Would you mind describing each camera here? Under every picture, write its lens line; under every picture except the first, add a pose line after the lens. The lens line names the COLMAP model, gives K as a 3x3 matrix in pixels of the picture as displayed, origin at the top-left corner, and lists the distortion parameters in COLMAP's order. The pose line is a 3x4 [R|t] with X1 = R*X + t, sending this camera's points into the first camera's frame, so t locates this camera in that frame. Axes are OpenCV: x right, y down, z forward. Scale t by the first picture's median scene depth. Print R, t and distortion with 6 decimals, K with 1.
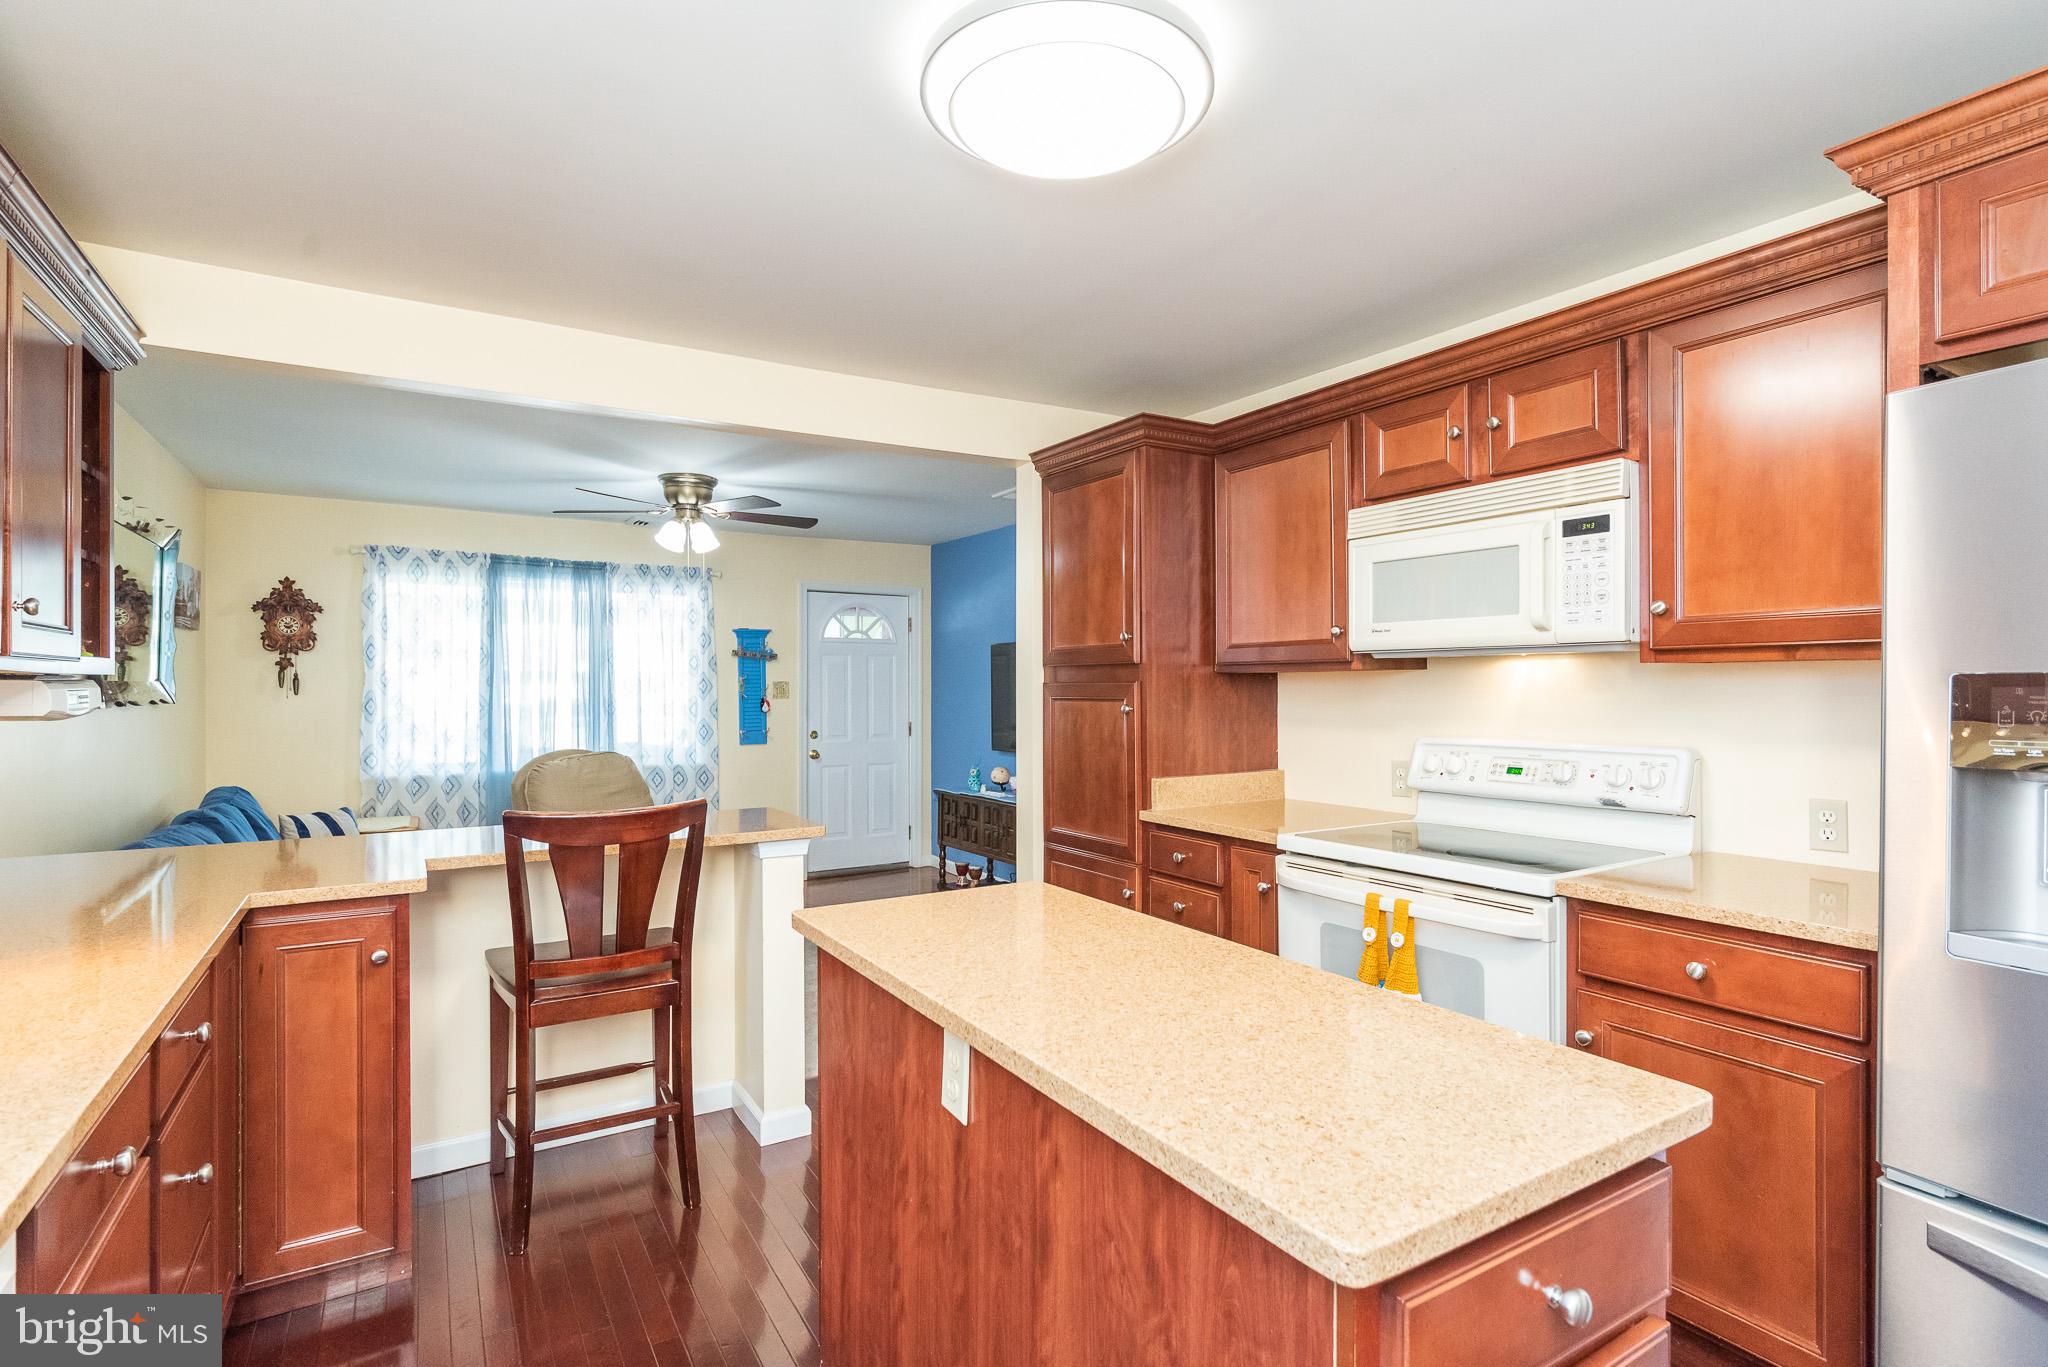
lens RADIAL K [[970.4, 0, 1033.9], [0, 970.4, 694.1], [0, 0, 1]] dist [-0.001467, -0.001720]
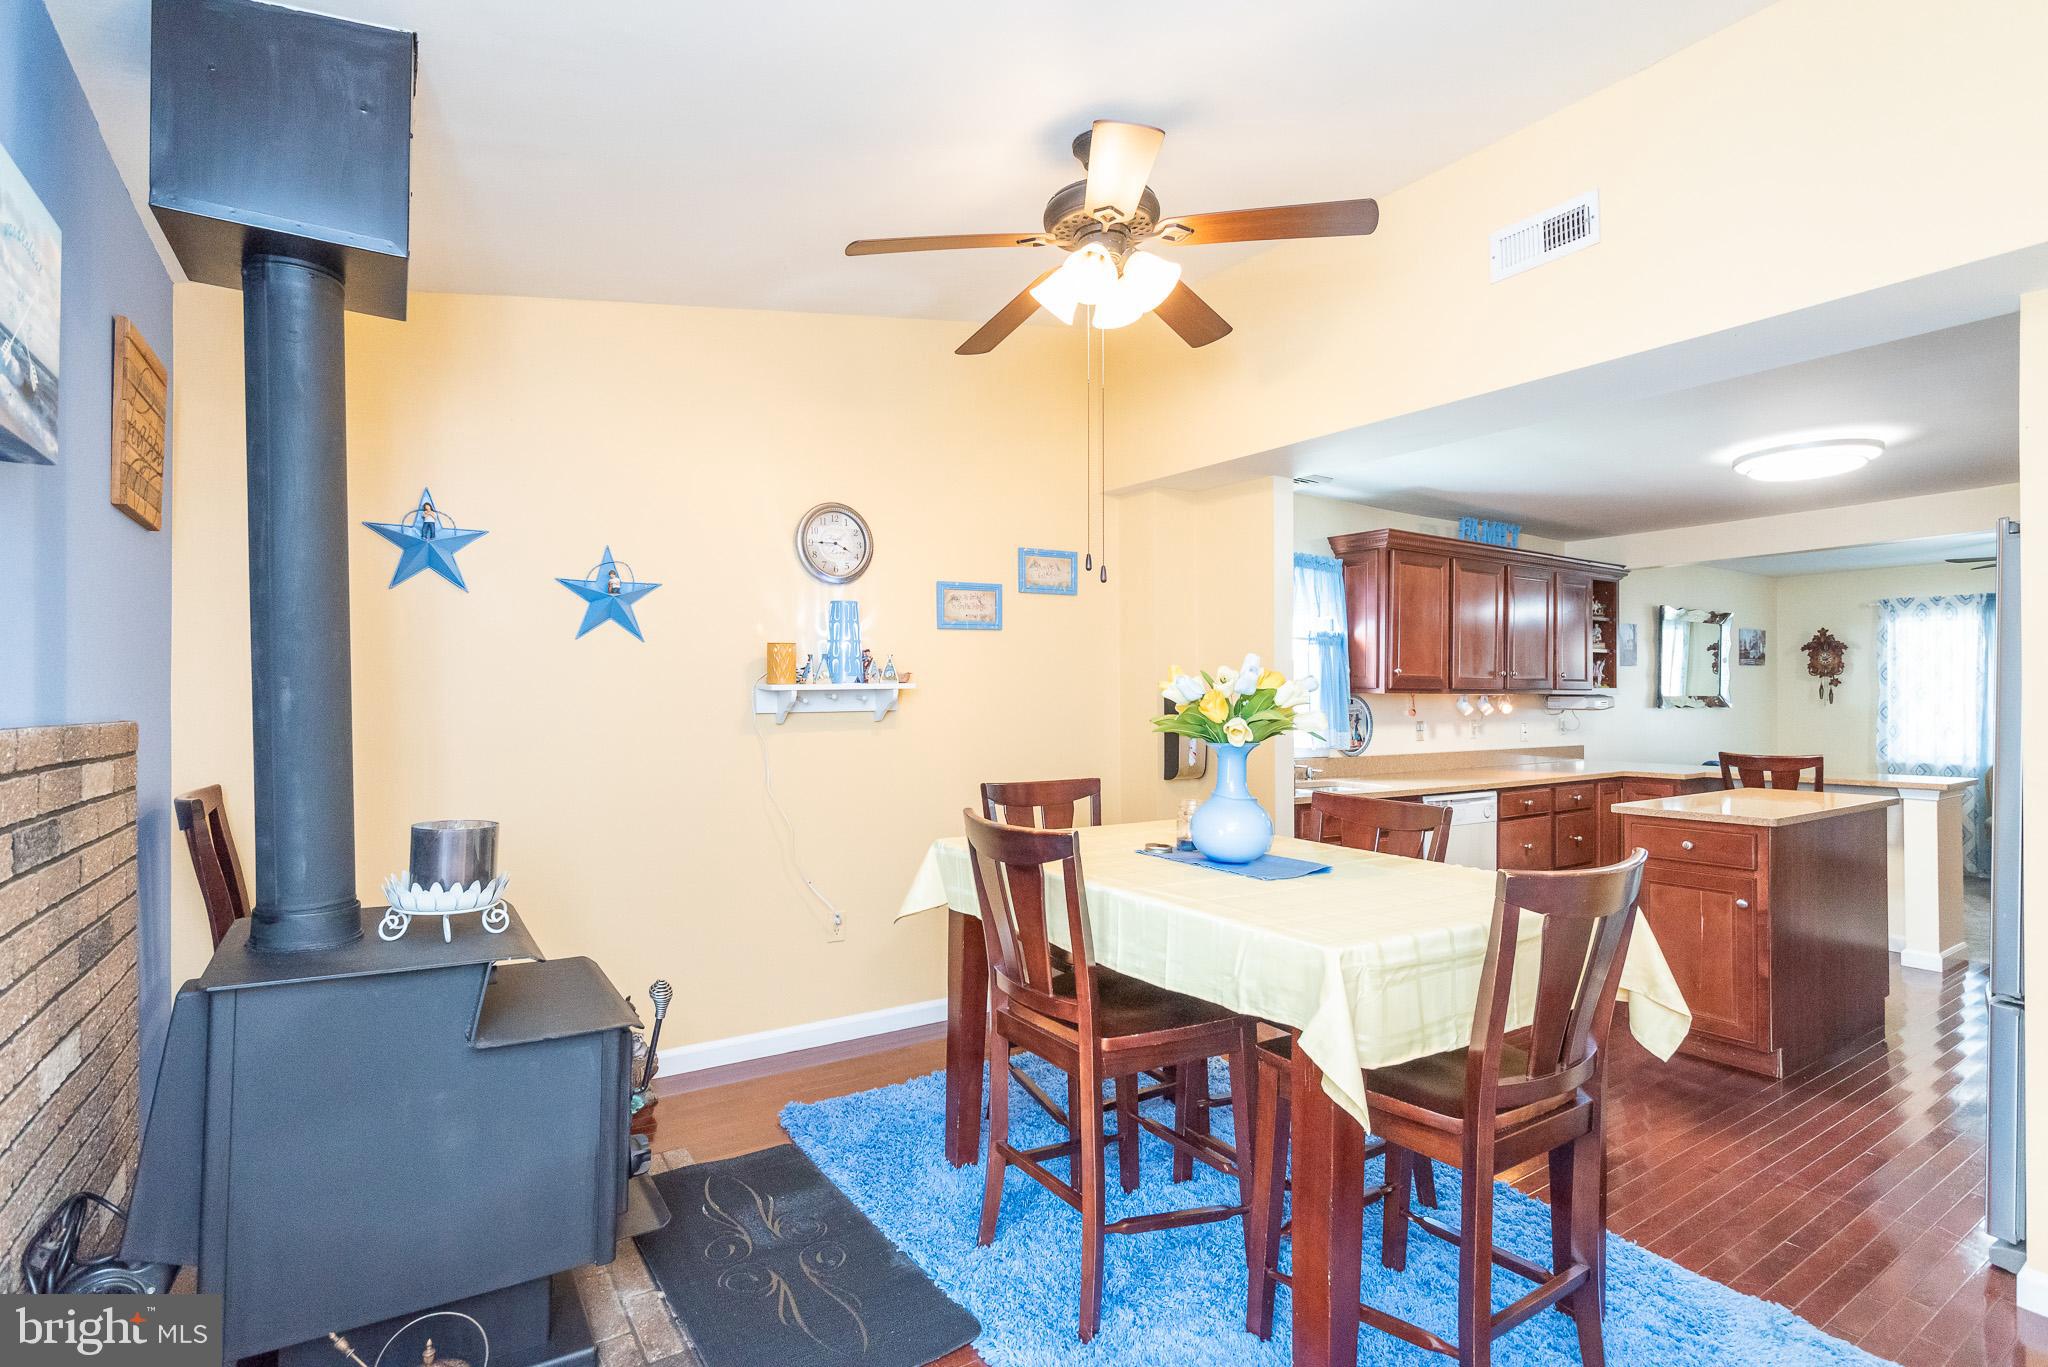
lens RADIAL K [[970.4, 0, 1011.6], [0, 970.4, 683.7], [0, 0, 1]] dist [-0.001467, -0.001720]
pose [[0.017581, -0.014903, -0.999734, 0.706678], [-0.006829, 0.999864, -0.015025, 0.000883], [0.999822, 0.007091, 0.017477, -0.302247]]
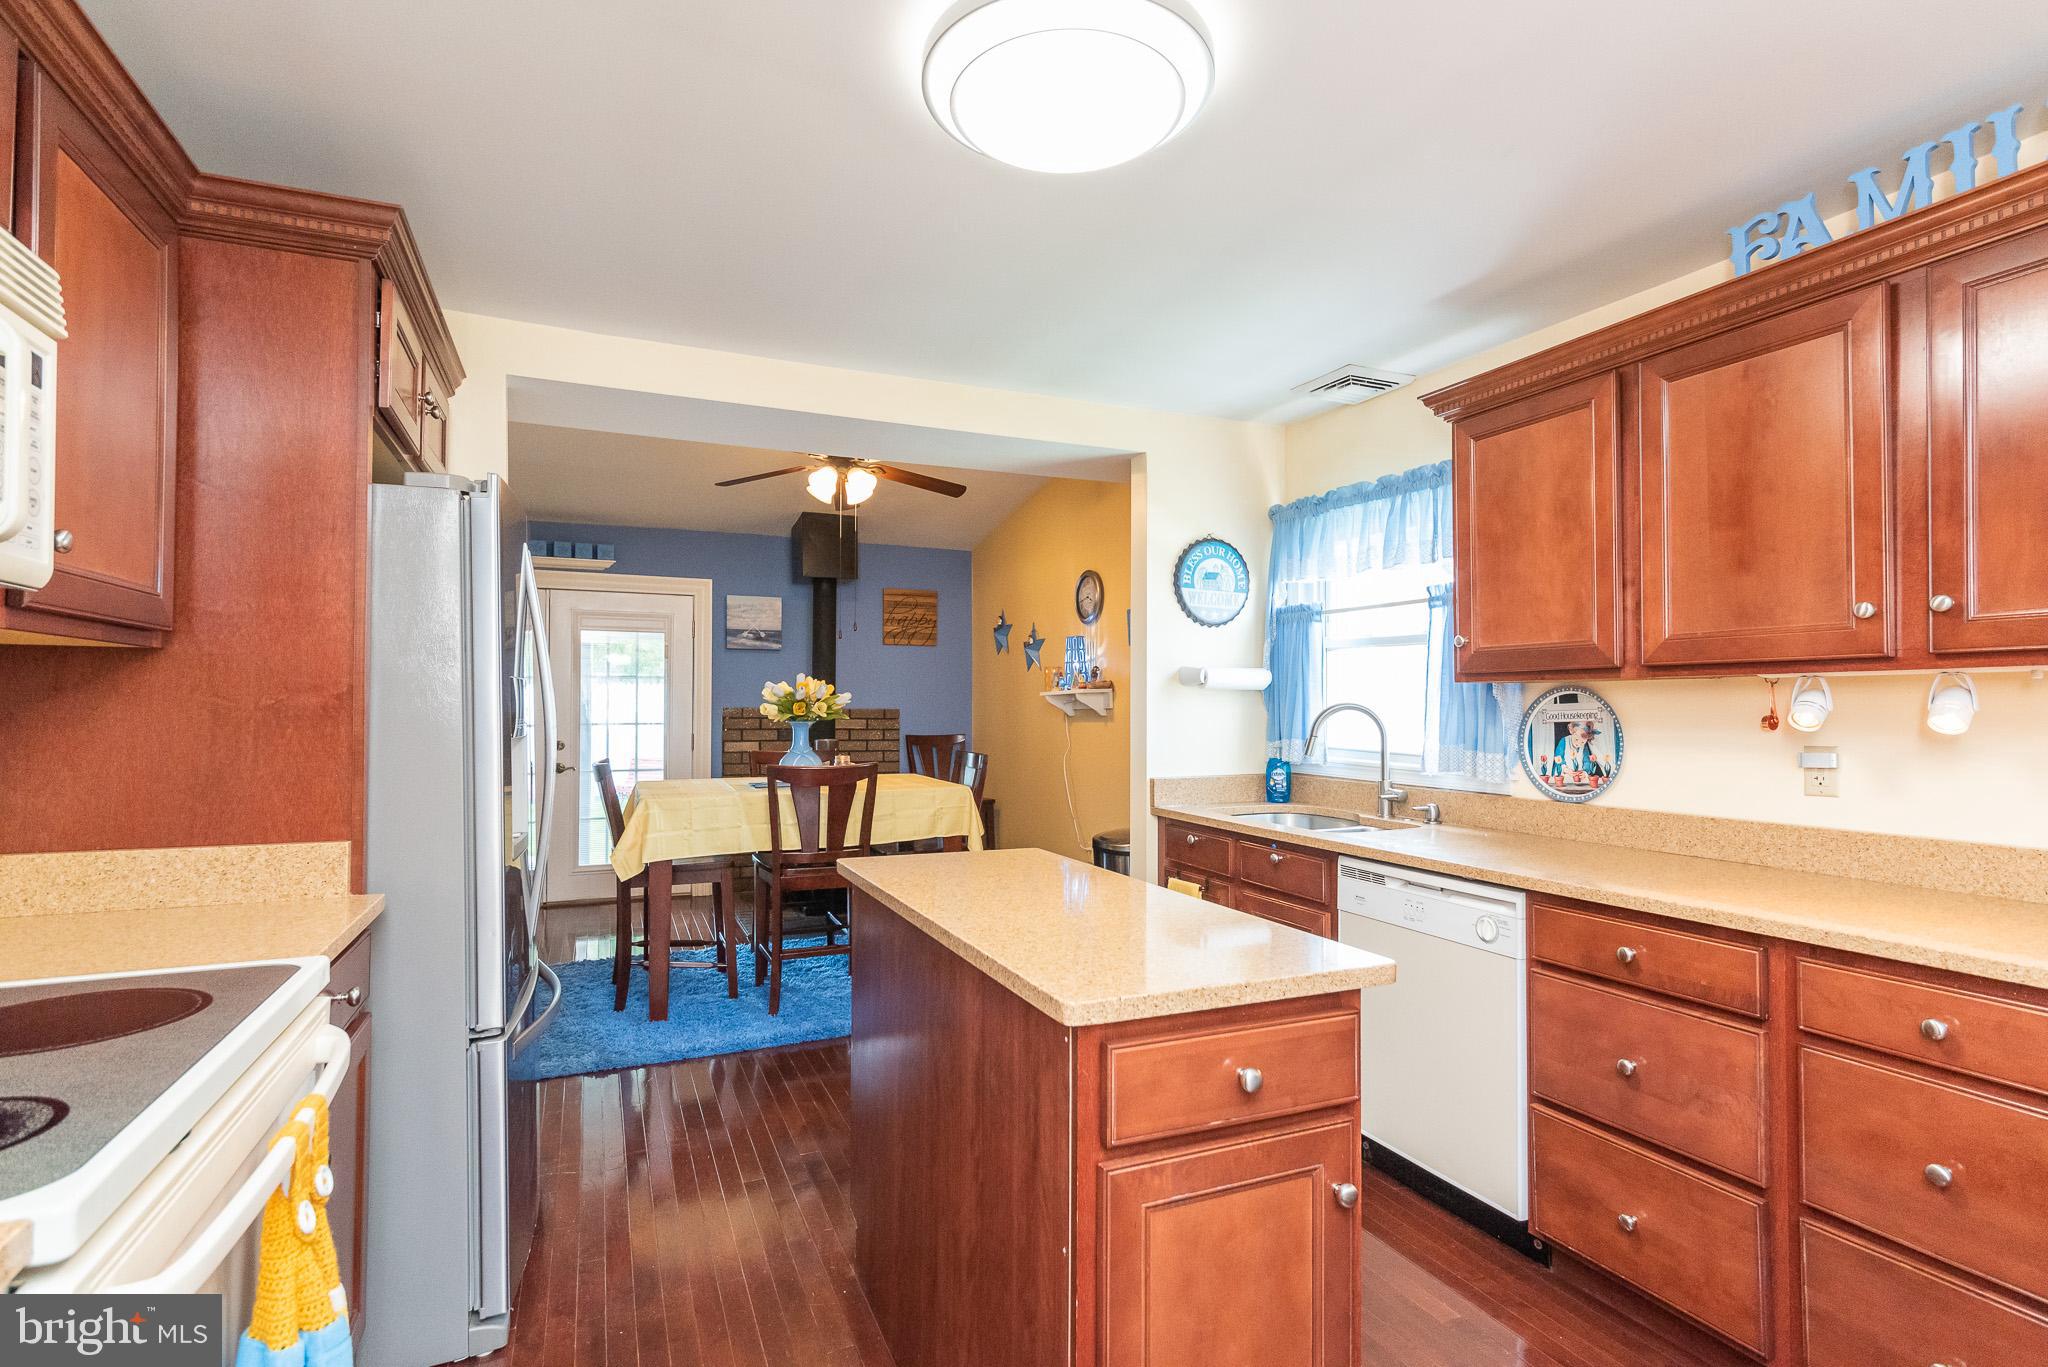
lens RADIAL K [[970.4, 0, 1026.0], [0, 970.4, 702.1], [0, 0, 1]] dist [-0.001467, -0.001720]
pose [[-0.989689, 0.000266, 0.143233, -0.016609], [0.000225, 1.000000, -0.000303, 0.004042], [-0.143233, -0.000268, -0.989689, 0.569391]]
